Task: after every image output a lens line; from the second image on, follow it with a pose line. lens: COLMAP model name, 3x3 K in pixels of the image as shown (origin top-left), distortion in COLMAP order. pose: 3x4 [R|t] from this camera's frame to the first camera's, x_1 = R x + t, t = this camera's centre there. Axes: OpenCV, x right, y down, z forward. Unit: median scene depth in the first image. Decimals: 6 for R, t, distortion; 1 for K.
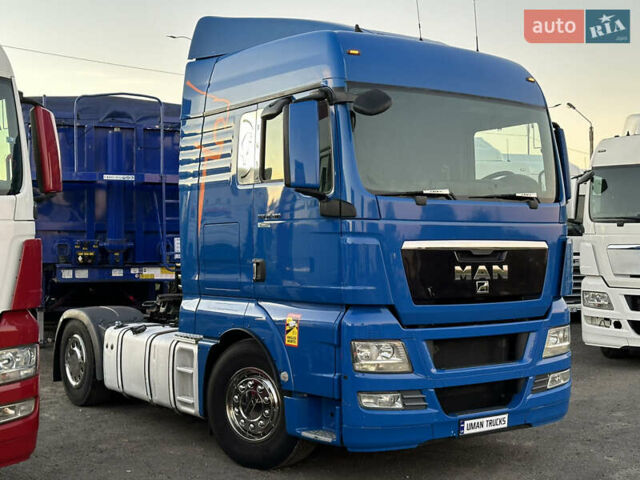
lens RADIAL K [[889.2, 0, 320.0], [0, 889.2, 240.0], [0, 0, 1]] dist [0.195980, -0.519779]
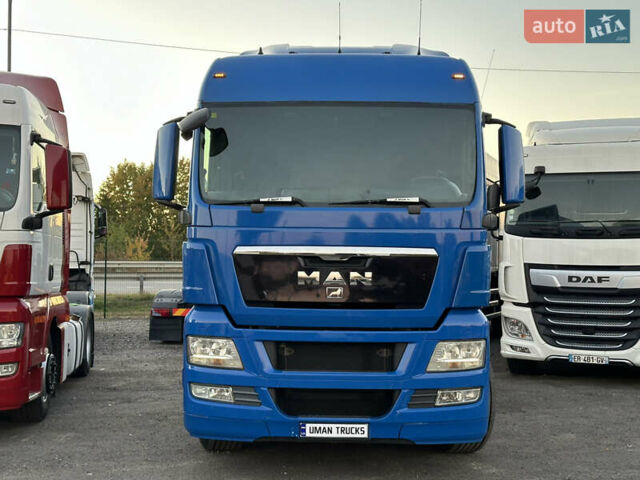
lens RADIAL K [[889.2, 0, 320.0], [0, 889.2, 240.0], [0, 0, 1]] dist [0.195980, -0.519779]
pose [[0.798539, -0.005204, -0.601920, 0.805035], [-0.008861, 0.999753, -0.020399, 0.014348], [0.601877, 0.021623, 0.798296, 0.199937]]
